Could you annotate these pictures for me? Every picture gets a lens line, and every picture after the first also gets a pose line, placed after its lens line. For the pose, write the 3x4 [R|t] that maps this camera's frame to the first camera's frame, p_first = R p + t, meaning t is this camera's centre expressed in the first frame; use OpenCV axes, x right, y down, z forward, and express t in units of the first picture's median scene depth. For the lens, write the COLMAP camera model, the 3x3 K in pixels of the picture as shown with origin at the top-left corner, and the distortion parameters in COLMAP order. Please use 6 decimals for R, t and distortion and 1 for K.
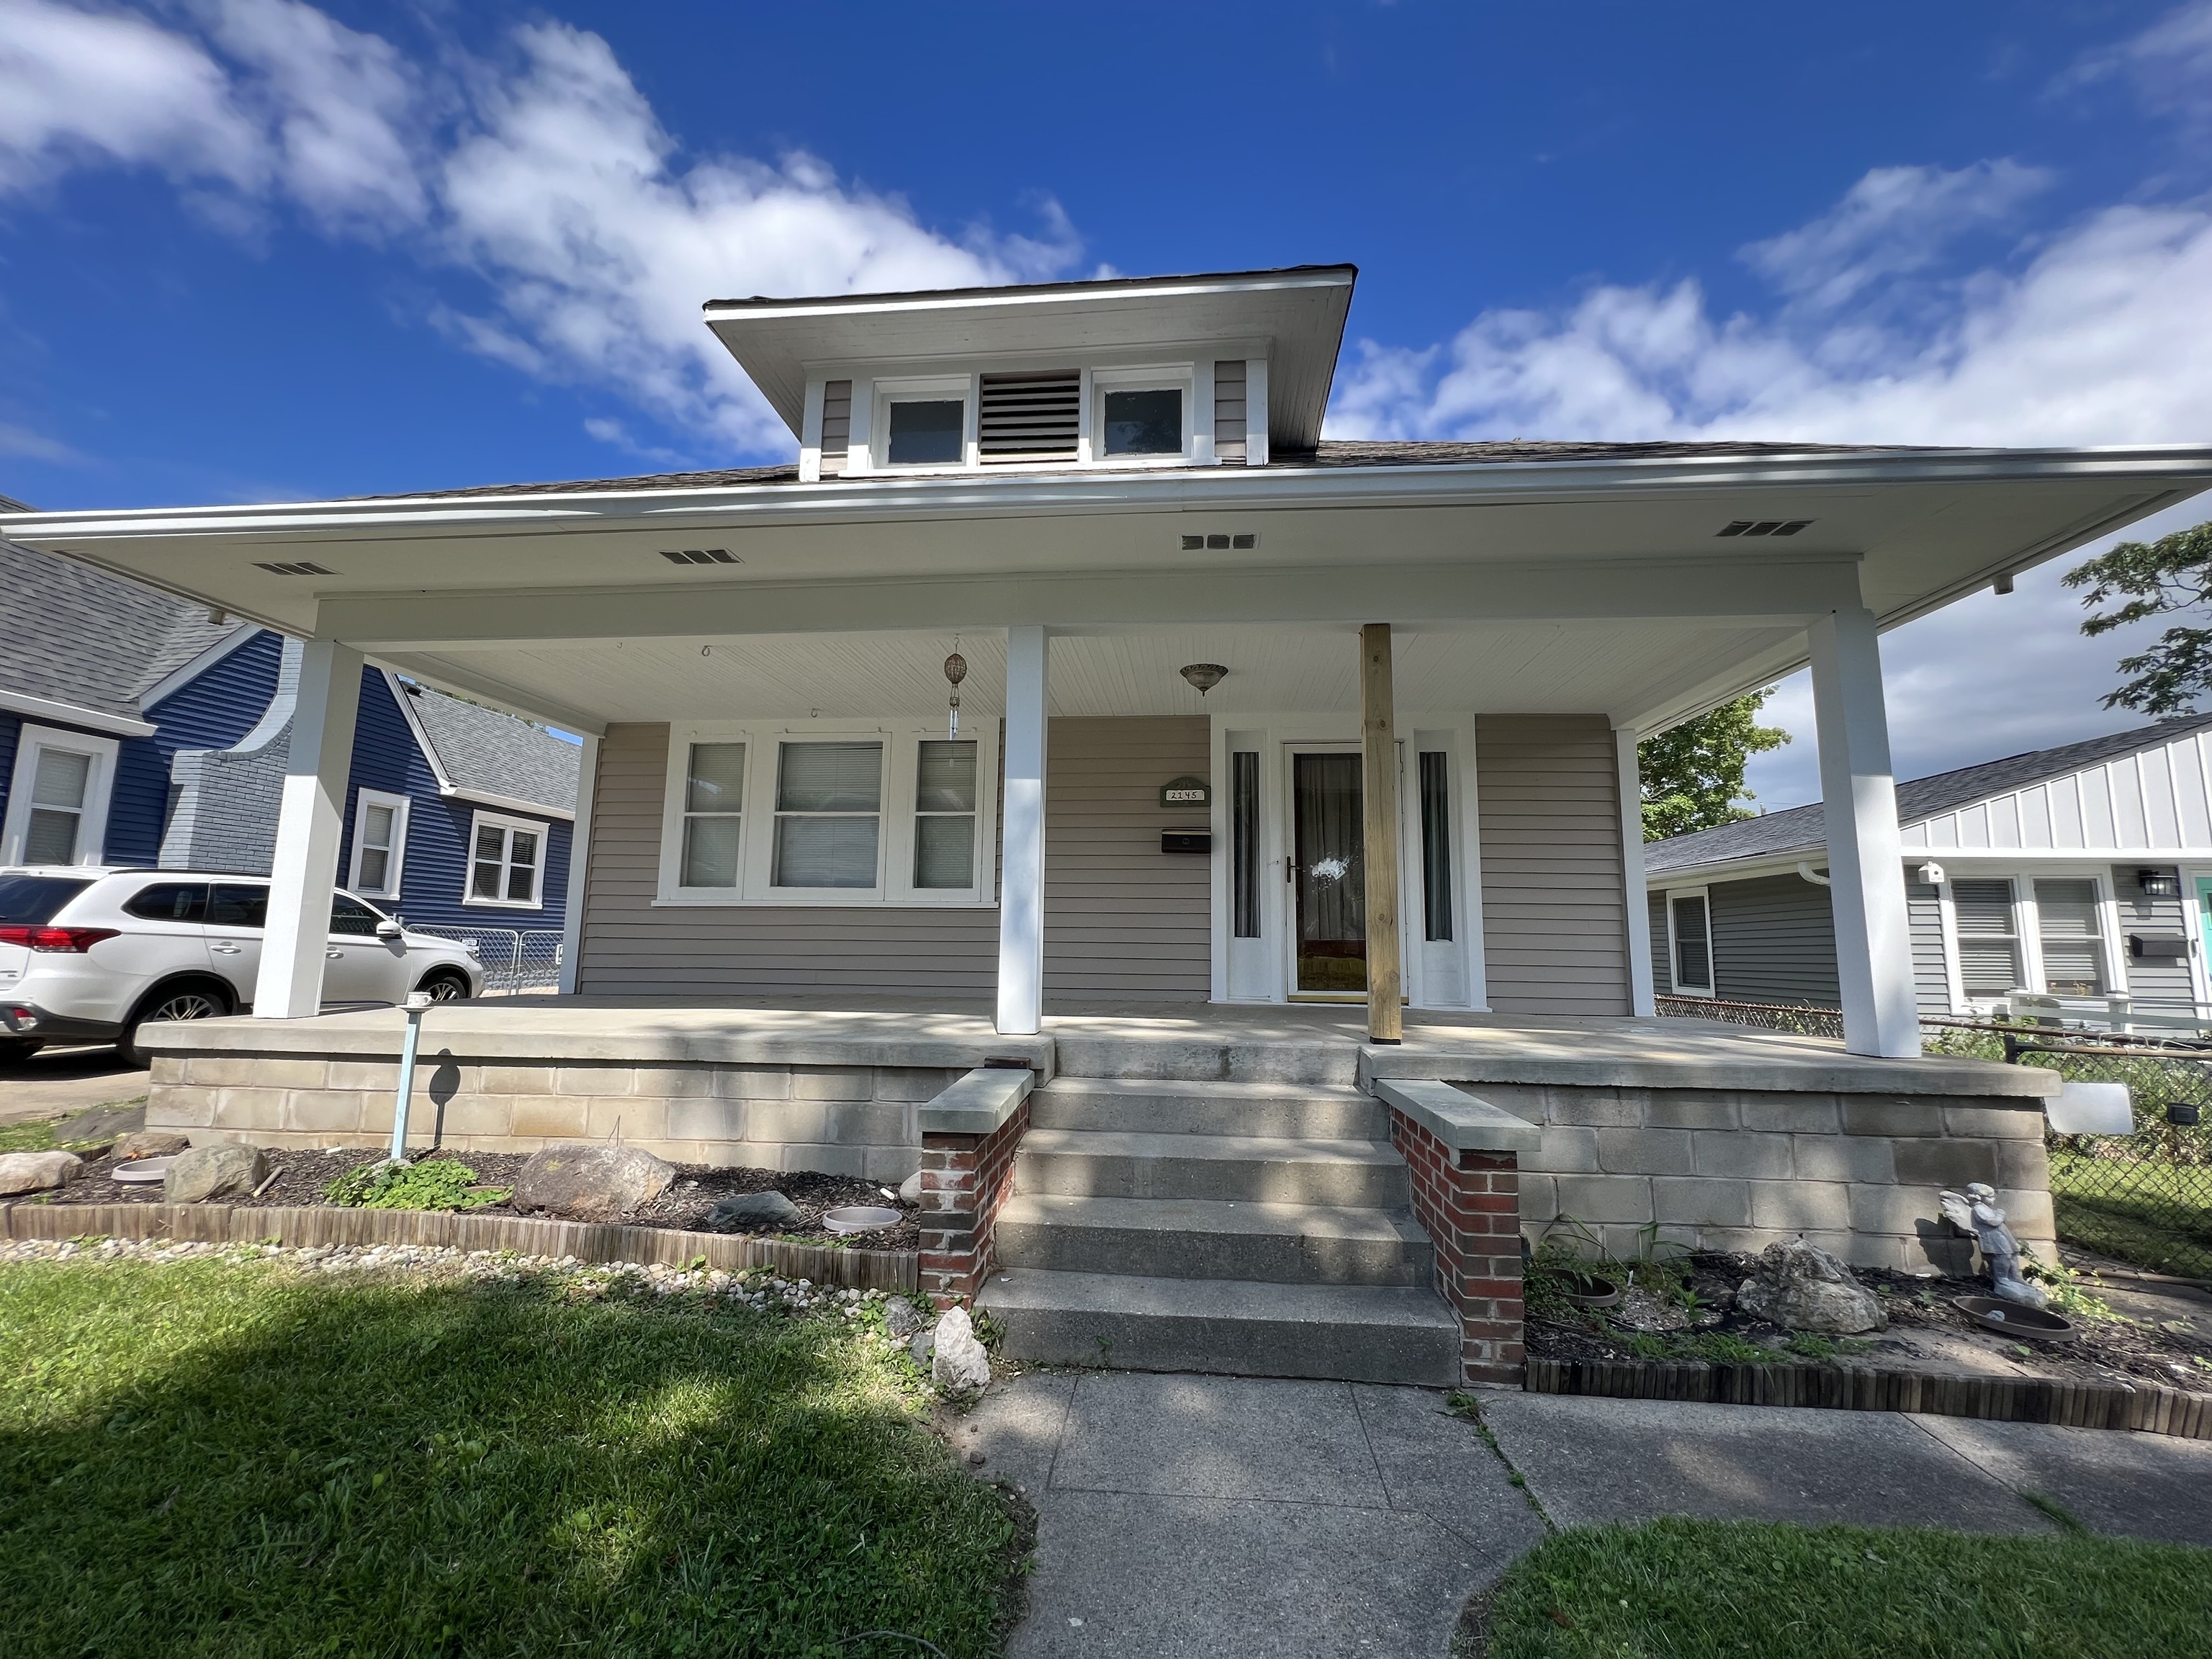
lens RADIAL K [[890.7, 0, 1106.0], [0, 890.7, 829.5], [0, 0, 1]] dist [-0.002230, 0.000443]
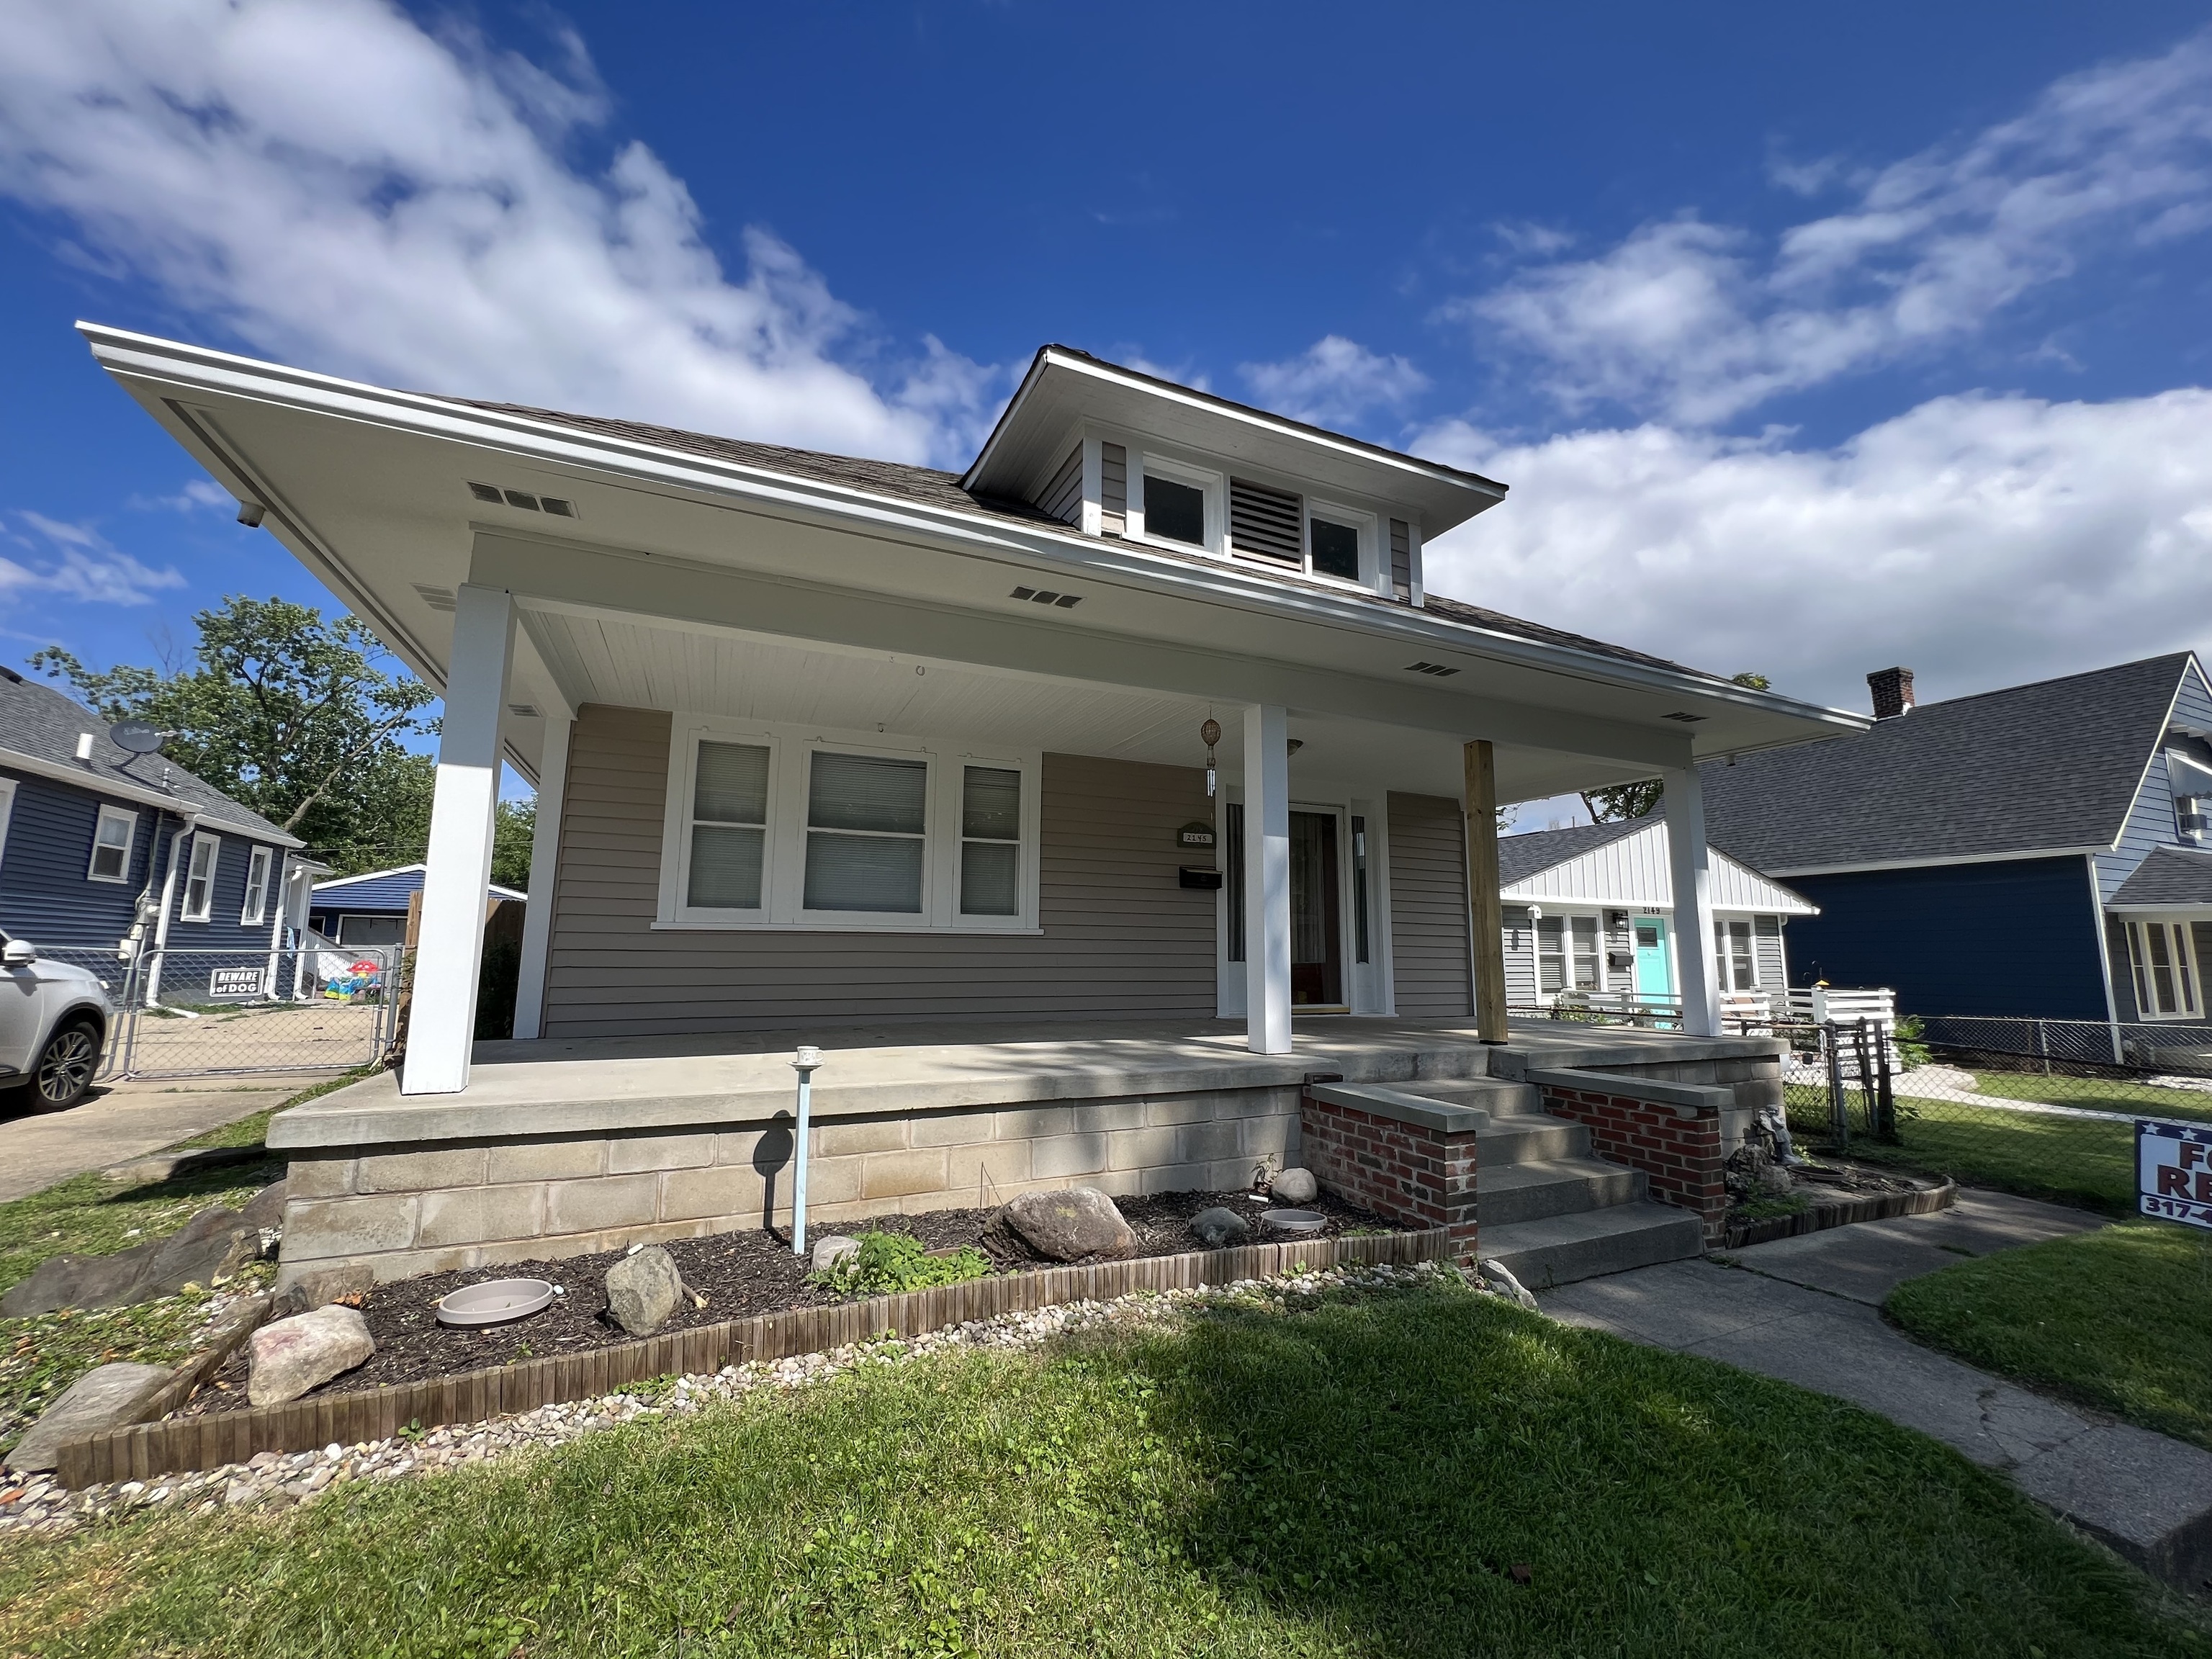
lens RADIAL K [[890.7, 0, 1106.0], [0, 890.7, 829.5], [0, 0, 1]] dist [-0.002230, 0.000443]
pose [[0.866908, 0.064540, 0.494273, -0.854499], [-0.062754, 0.997824, -0.020227, -0.027462], [-0.494503, -0.013482, 0.869071, 0.085265]]
